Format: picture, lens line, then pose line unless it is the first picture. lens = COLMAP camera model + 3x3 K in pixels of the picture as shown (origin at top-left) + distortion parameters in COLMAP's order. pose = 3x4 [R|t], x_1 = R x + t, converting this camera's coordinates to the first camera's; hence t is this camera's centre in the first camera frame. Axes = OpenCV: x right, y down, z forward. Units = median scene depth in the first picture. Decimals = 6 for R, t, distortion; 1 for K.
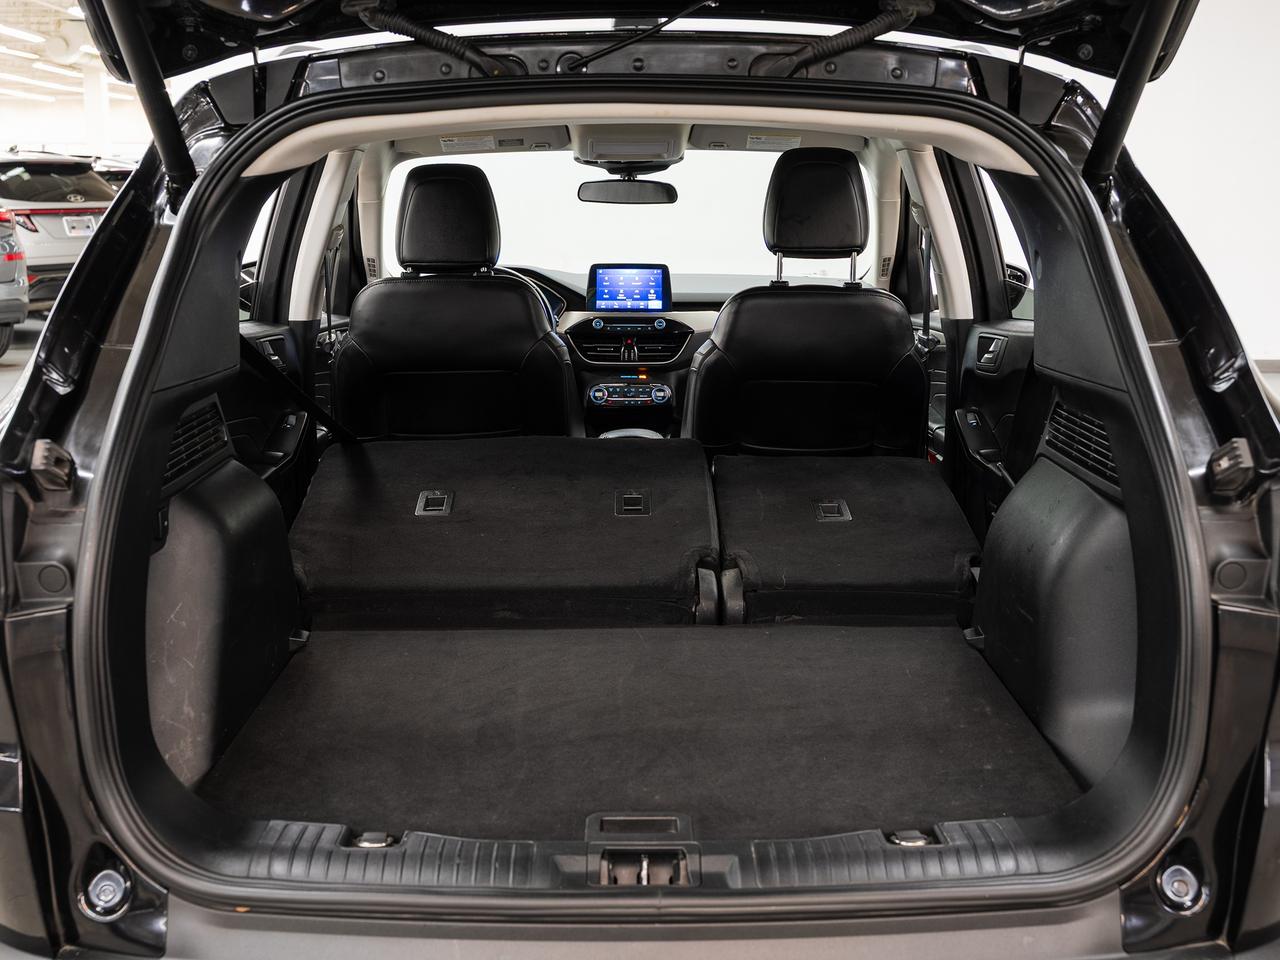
lens RADIAL K [[1383.2, 0, 640.5], [0, 1383.2, 479.7], [0, 0, 1]] dist [-0.021263, 0.000000]
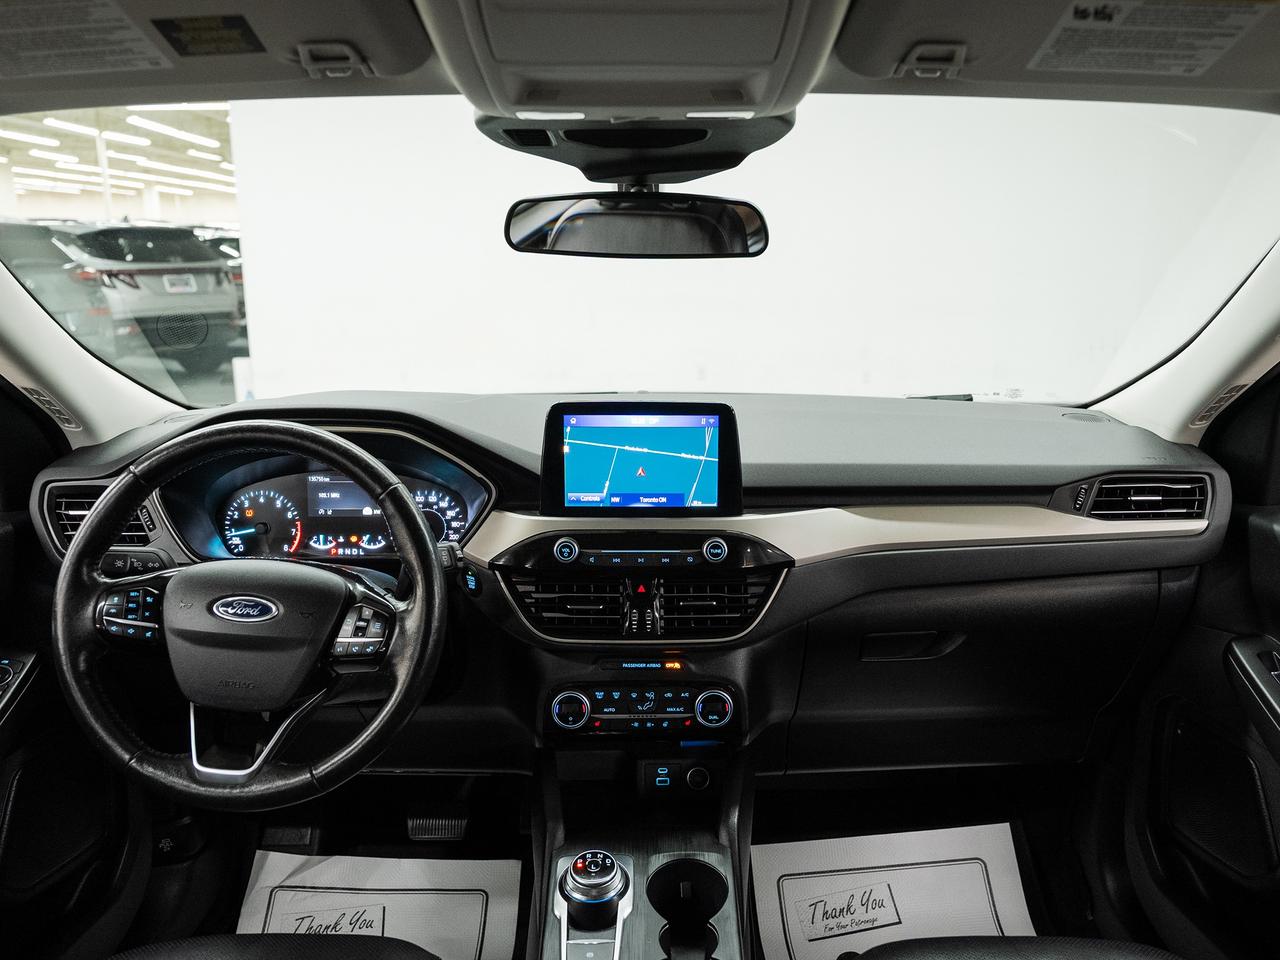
lens RADIAL K [[1000.7, 0, 639.5], [0, 1000.7, 479.2], [0, 0, 1]] dist [0.009018, 0.003235]
pose [[0.999853, -0.001800, -0.017038, -0.003541], [0.002054, 0.999887, 0.014879, -0.136956], [0.017009, -0.014912, 0.999744, 0.693887]]
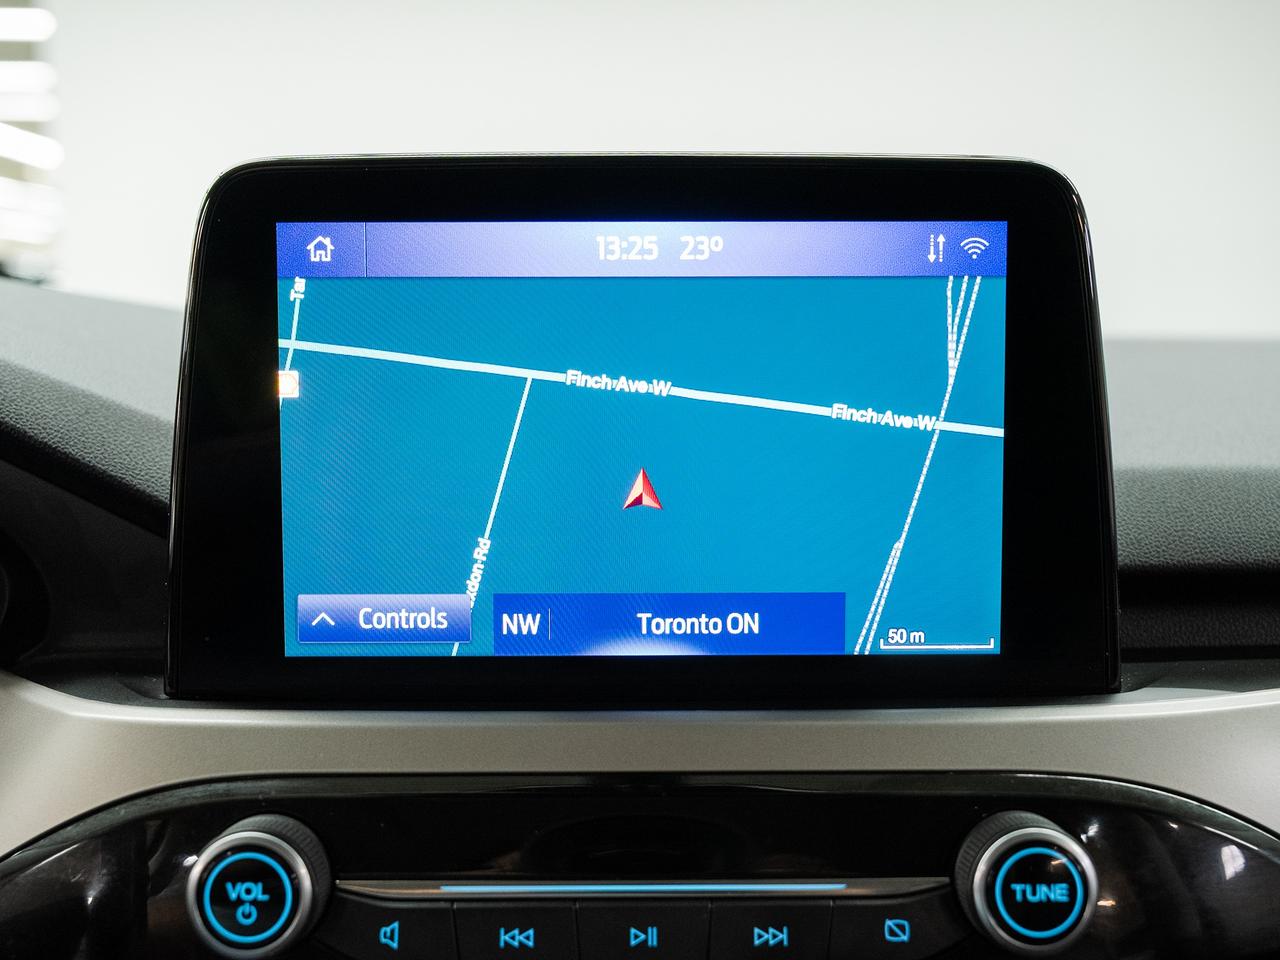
lens RADIAL K [[1158.9, 0, 638.4], [0, 1158.9, 482.6], [0, 0, 1]] dist [-0.003651, 0.000144]
pose [[0.999961, -0.005908, -0.006538, -0.007965], [0.005224, 0.994963, -0.100106, -0.127713], [0.007096, 0.100068, 0.994955, 0.924059]]
